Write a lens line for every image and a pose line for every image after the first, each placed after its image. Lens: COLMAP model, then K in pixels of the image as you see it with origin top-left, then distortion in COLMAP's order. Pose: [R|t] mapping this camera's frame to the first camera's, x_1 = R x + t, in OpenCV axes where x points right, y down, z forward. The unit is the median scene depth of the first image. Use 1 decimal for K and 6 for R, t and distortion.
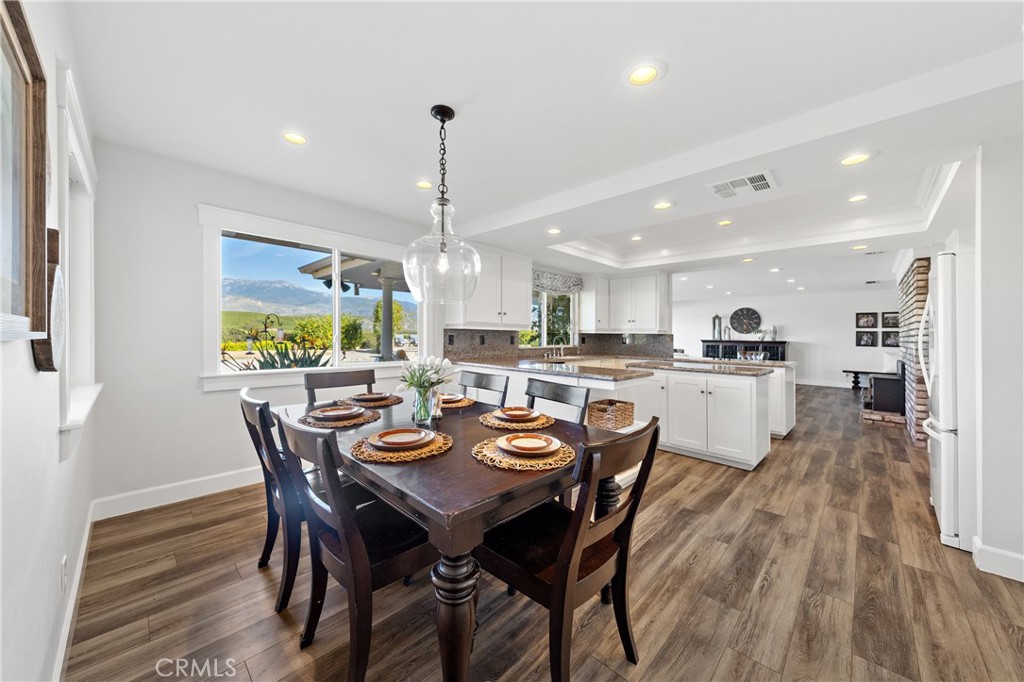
lens RADIAL K [[370.6, 0, 512.8], [0, 370.6, 333.1], [0, 0, 1]] dist [0.002953, -0.000800]
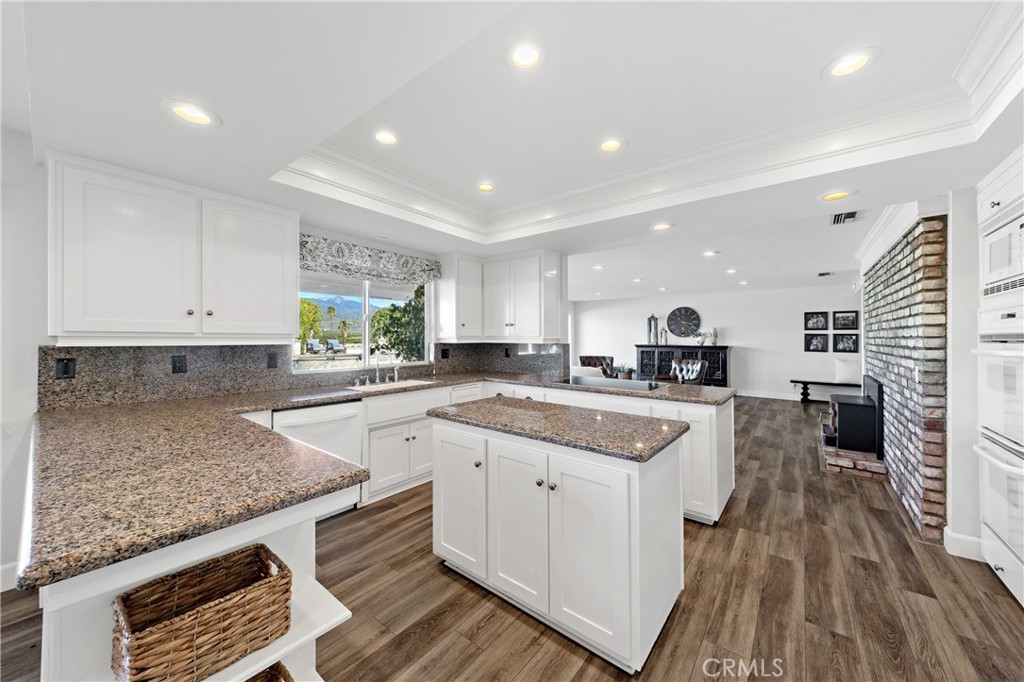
lens RADIAL K [[370.6, 0, 514.9], [0, 370.6, 336.9], [0, 0, 1]] dist [0.002953, -0.000800]
pose [[0.994552, -0.009821, 0.103777, 0.234435], [0.009111, 0.999932, 0.007313, -0.013723], [-0.103841, -0.006327, 0.994574, 0.296559]]
